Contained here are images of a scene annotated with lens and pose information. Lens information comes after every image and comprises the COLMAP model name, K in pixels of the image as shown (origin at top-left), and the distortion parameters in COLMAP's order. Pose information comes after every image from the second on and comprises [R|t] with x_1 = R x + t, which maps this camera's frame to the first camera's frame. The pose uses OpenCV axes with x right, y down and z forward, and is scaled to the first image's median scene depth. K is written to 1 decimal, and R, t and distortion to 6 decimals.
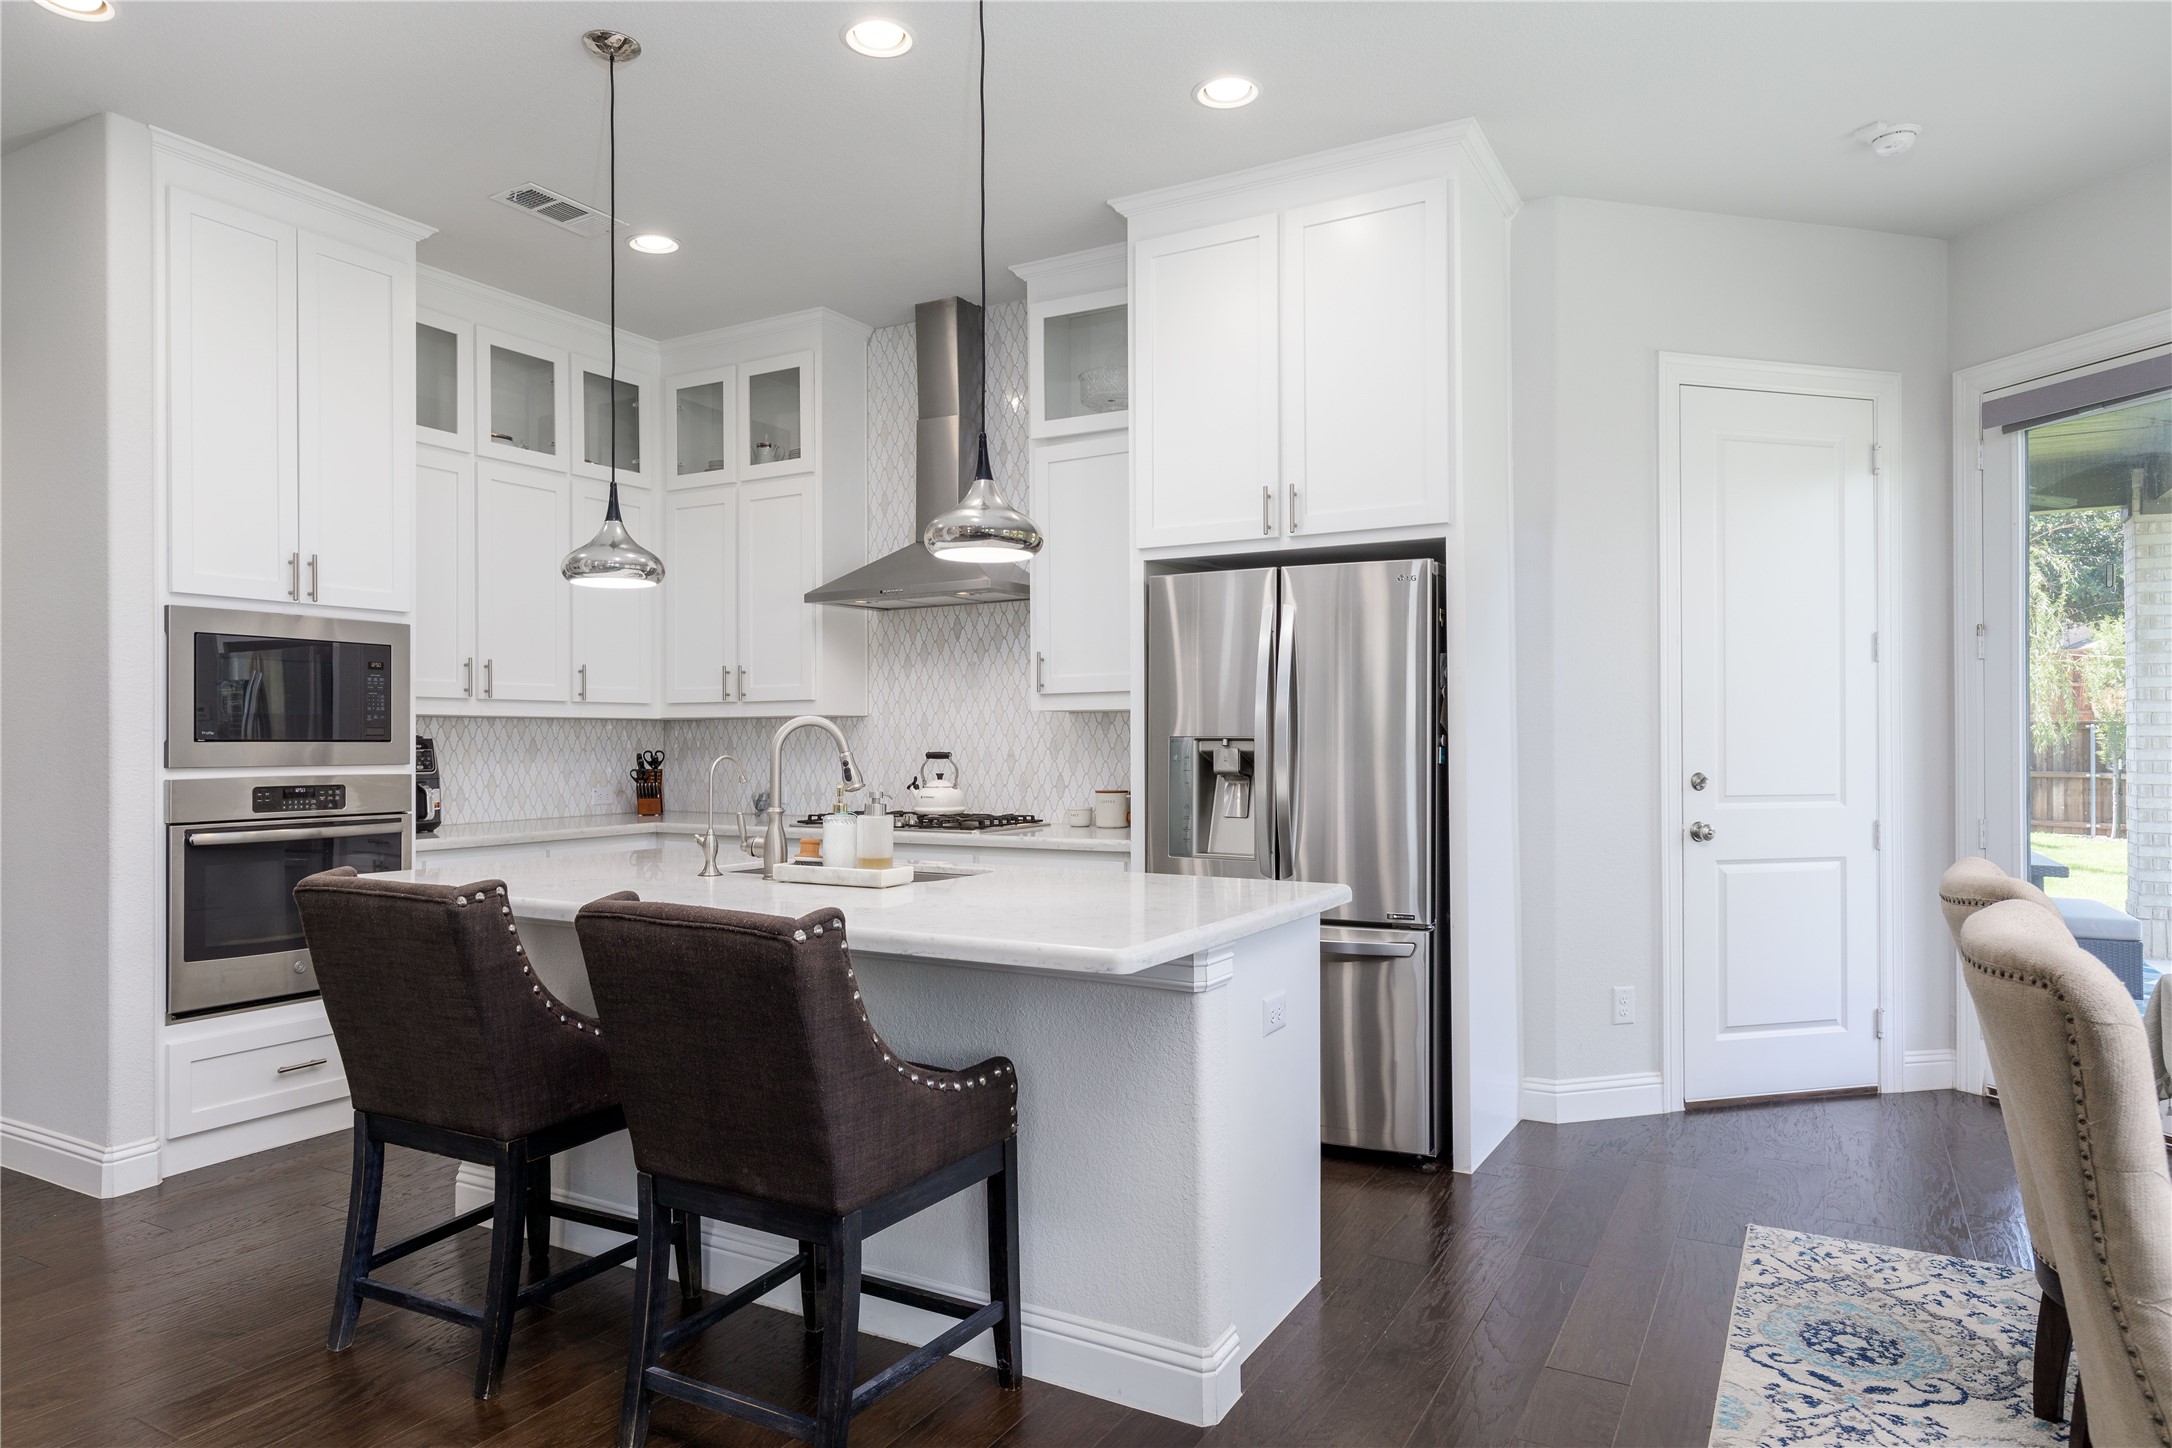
lens RADIAL K [[1332.9, 0, 1079.6], [0, 1332.9, 730.9], [0, 0, 1]] dist [0.009192, 0.000080]
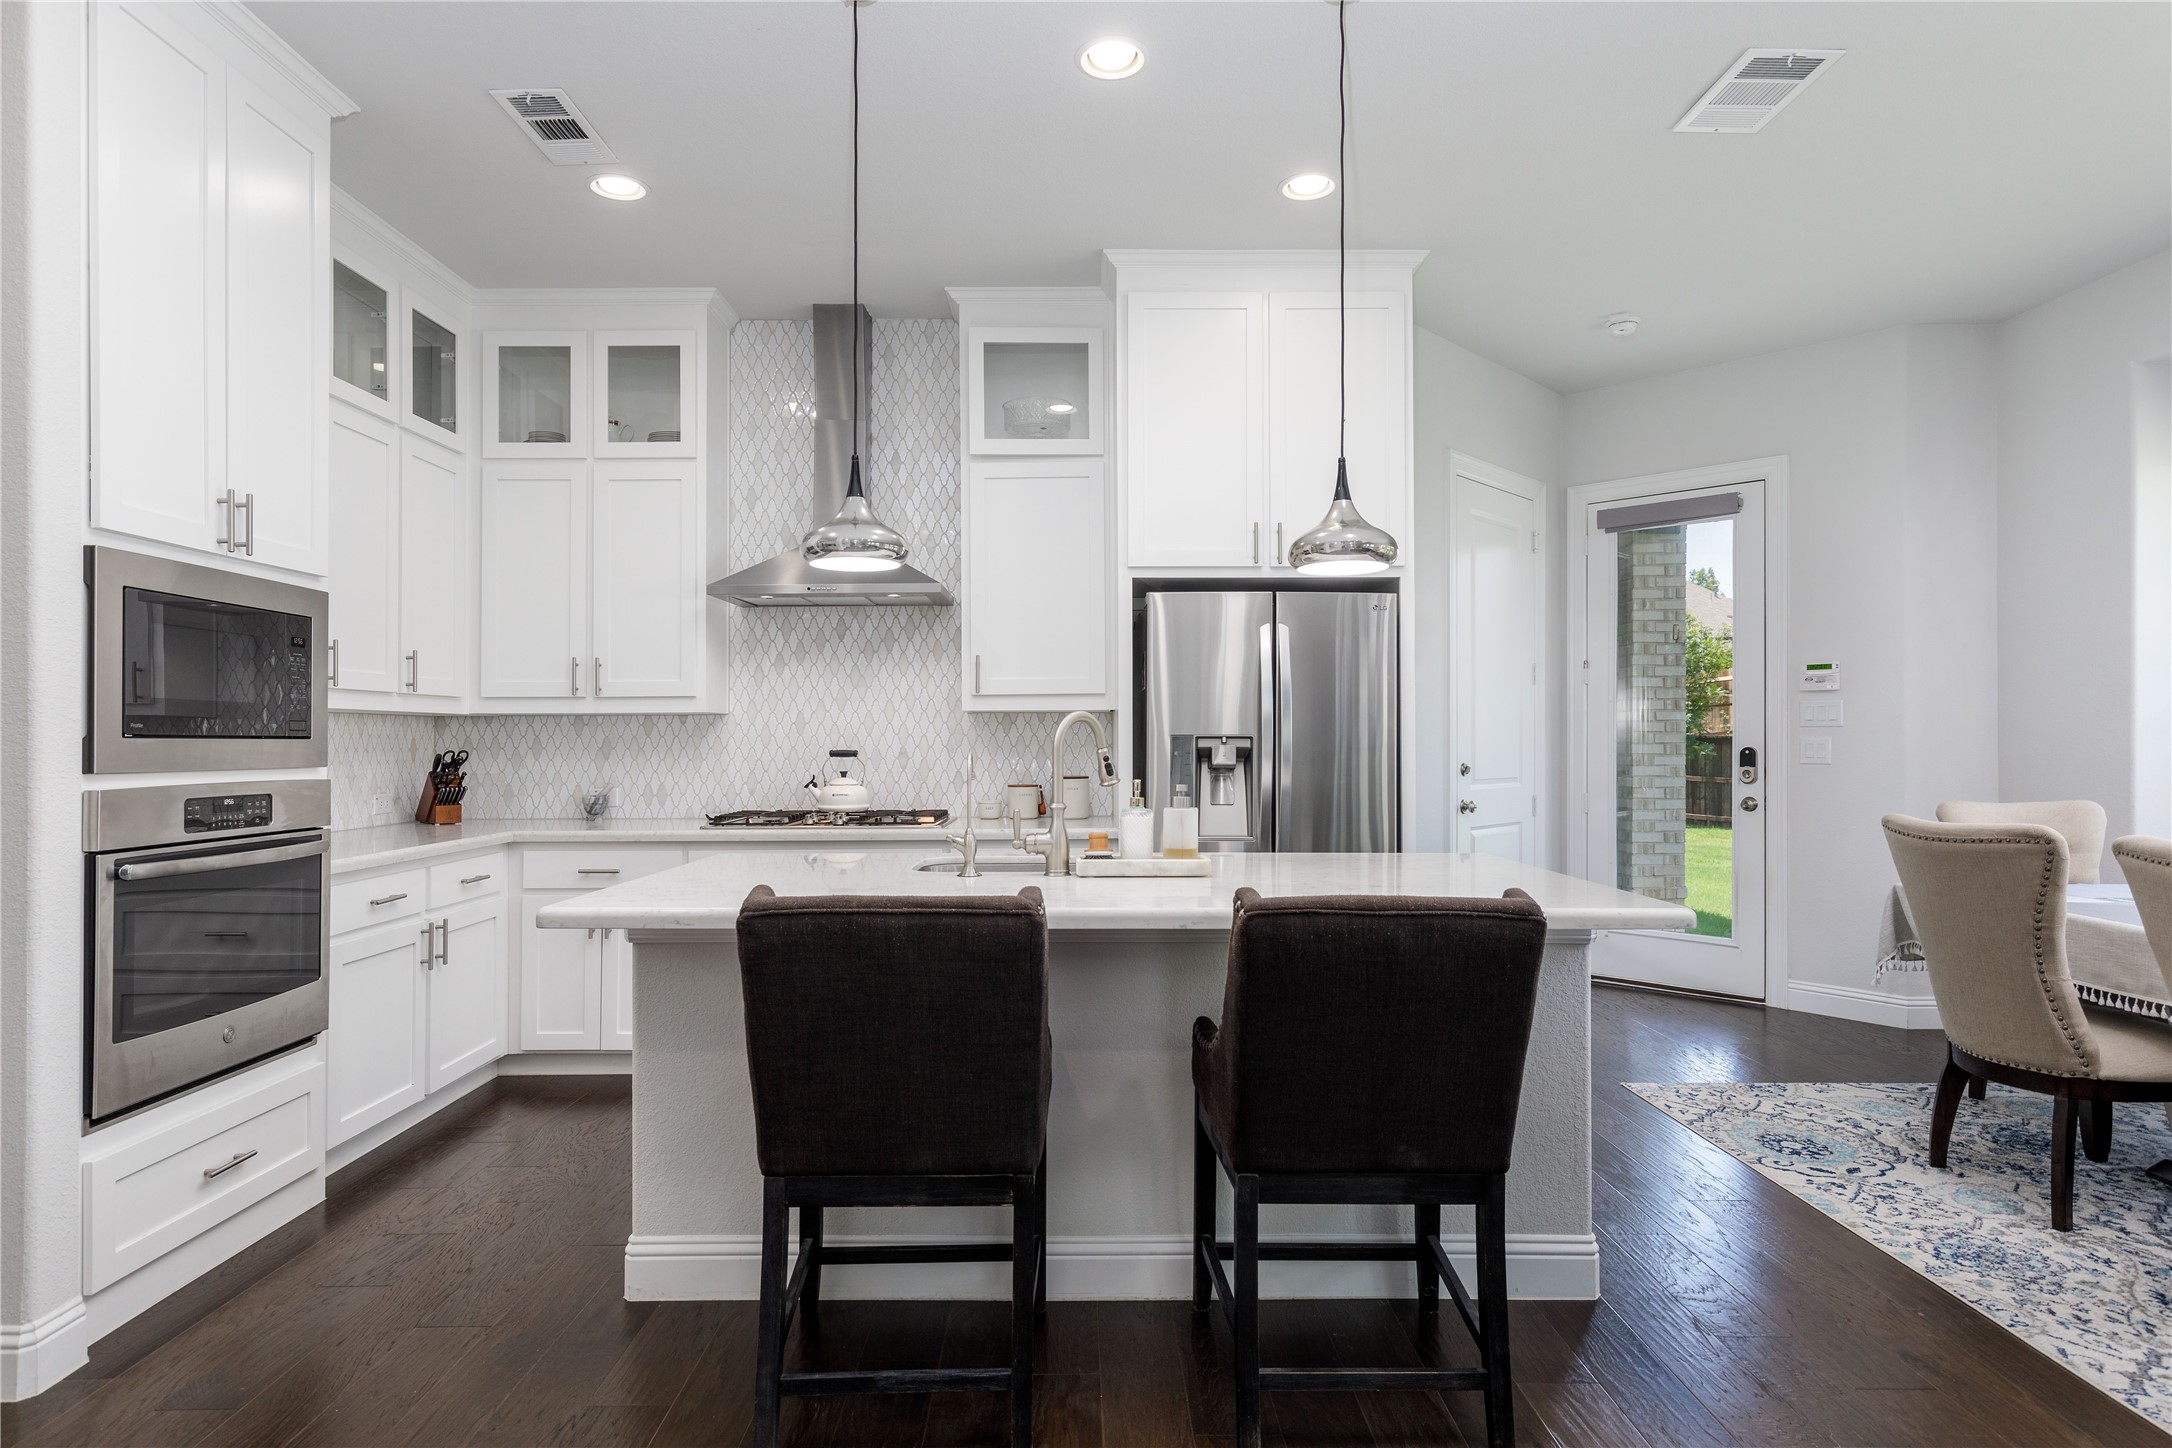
lens RADIAL K [[1164.2, 0, 1086.5], [0, 1164.2, 729.4], [0, 0, 1]] dist [0.005606, 0.001003]
pose [[0.866707, 0.005406, 0.498788, -0.470785], [-0.003202, 0.999981, -0.005274, 0.004969], [-0.498807, 0.002973, 0.866708, 0.172875]]
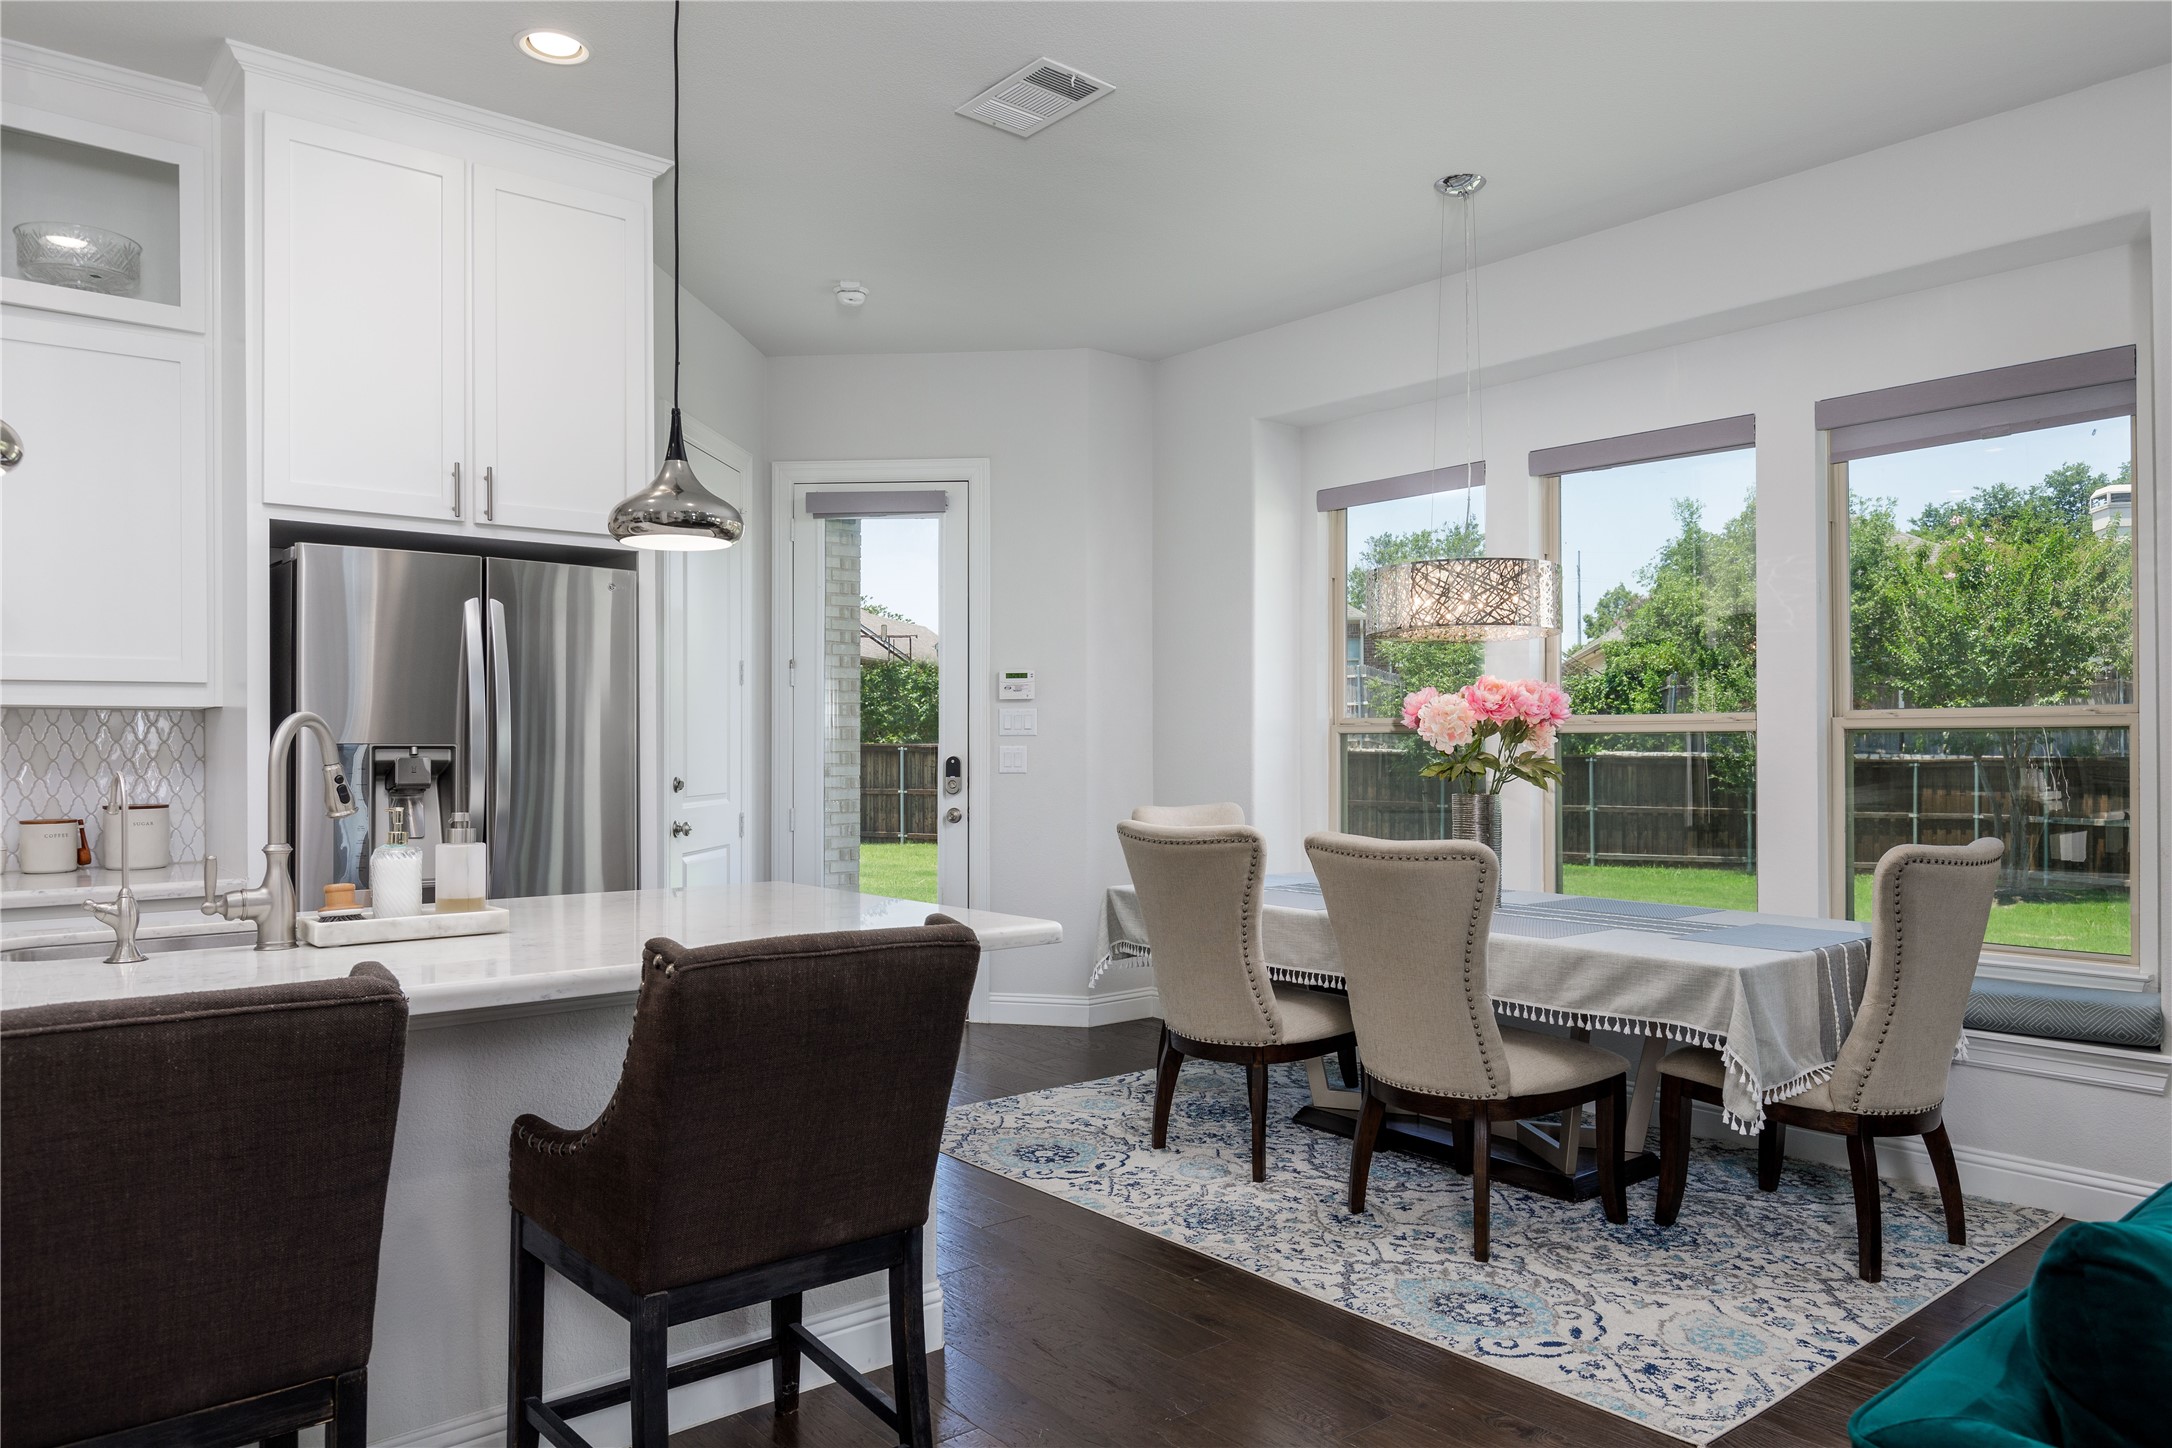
lens RADIAL K [[1429.5, 0, 1080.4], [0, 1429.5, 736.5], [0, 0, 1]] dist [0.004023, -0.000913]
pose [[0.355695, 0.007564, 0.934571, -0.565662], [-0.004496, 0.999970, -0.006382, 0.003201], [-0.934591, -0.001932, 0.355719, 0.255272]]
